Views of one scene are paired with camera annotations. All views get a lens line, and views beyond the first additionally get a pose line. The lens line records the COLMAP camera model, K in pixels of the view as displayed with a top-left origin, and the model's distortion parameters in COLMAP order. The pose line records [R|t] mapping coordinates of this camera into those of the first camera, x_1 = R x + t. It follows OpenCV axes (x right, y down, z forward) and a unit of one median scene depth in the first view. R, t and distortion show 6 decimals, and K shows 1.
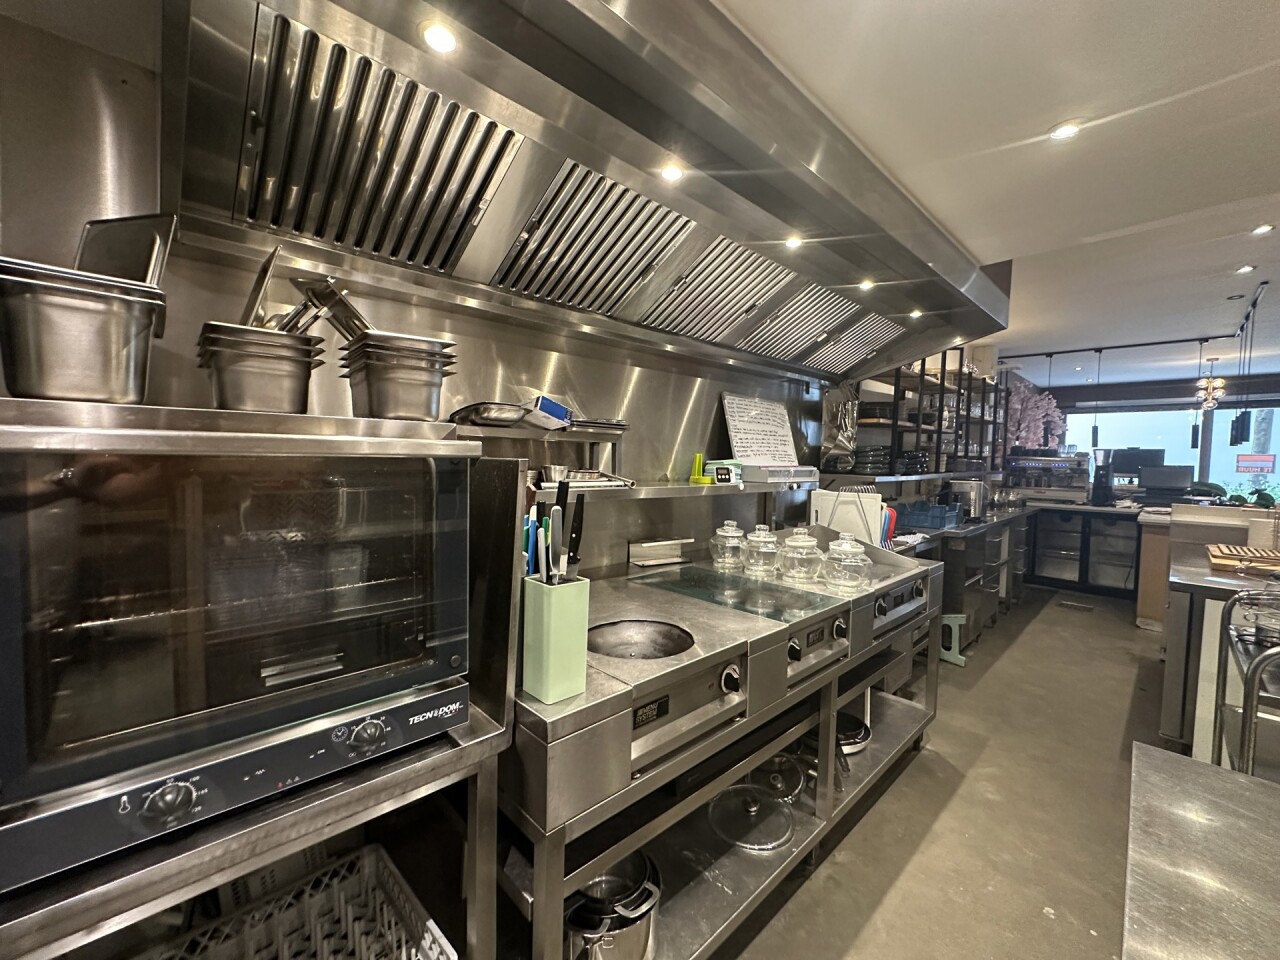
lens RADIAL K [[511.5, 0, 639.2], [0, 511.5, 479.6], [0, 0, 1]] dist [-0.004394, 0.000788]
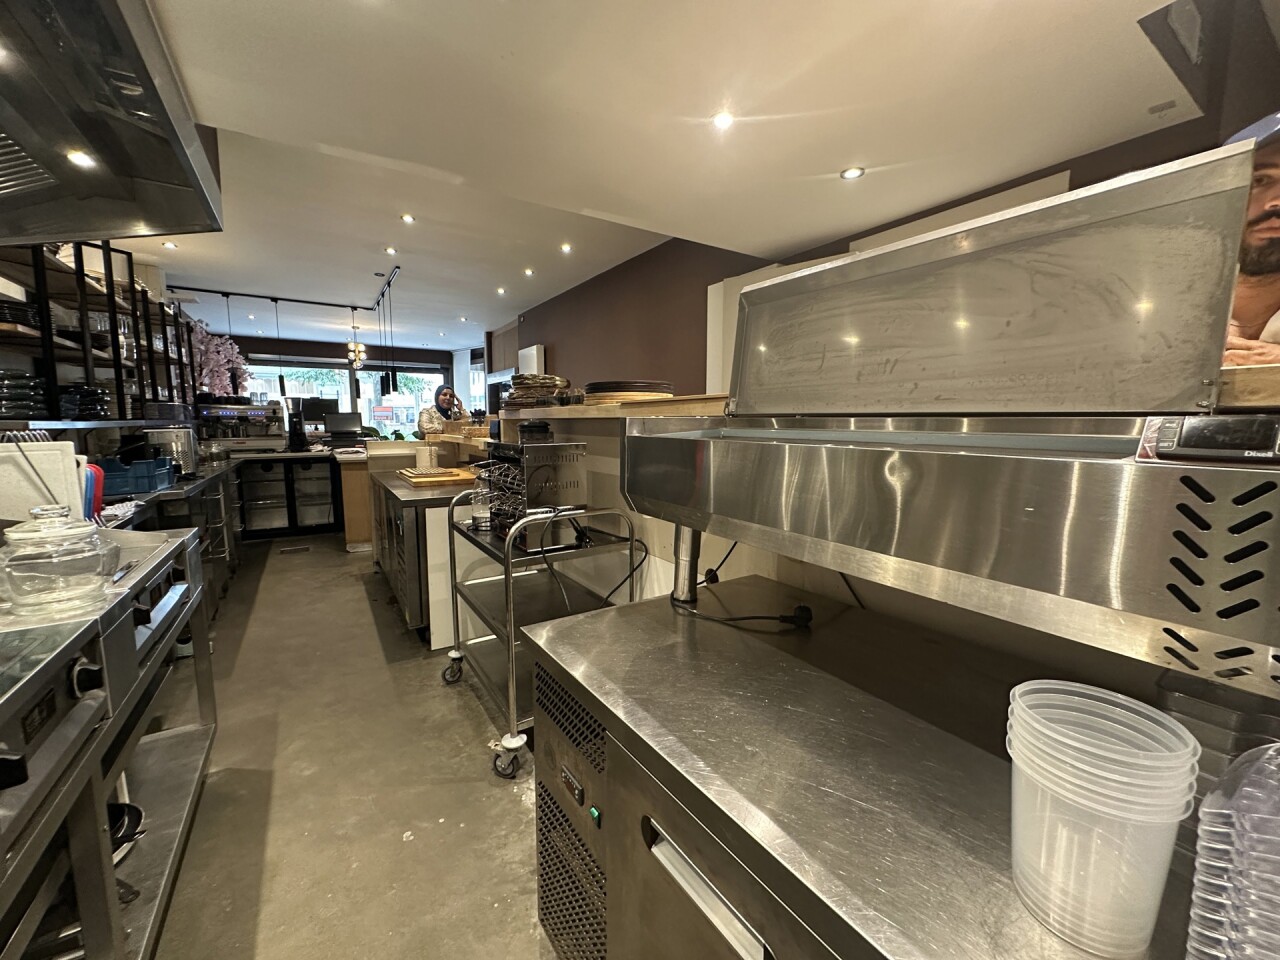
lens RADIAL K [[511.5, 0, 639.2], [0, 511.5, 479.6], [0, 0, 1]] dist [-0.004394, 0.000788]
pose [[0.190546, -0.130314, 0.972991, 0.003812], [0.052362, 0.991088, 0.122484, 0.030613], [-0.980281, 0.027609, 0.195671, 0.192931]]
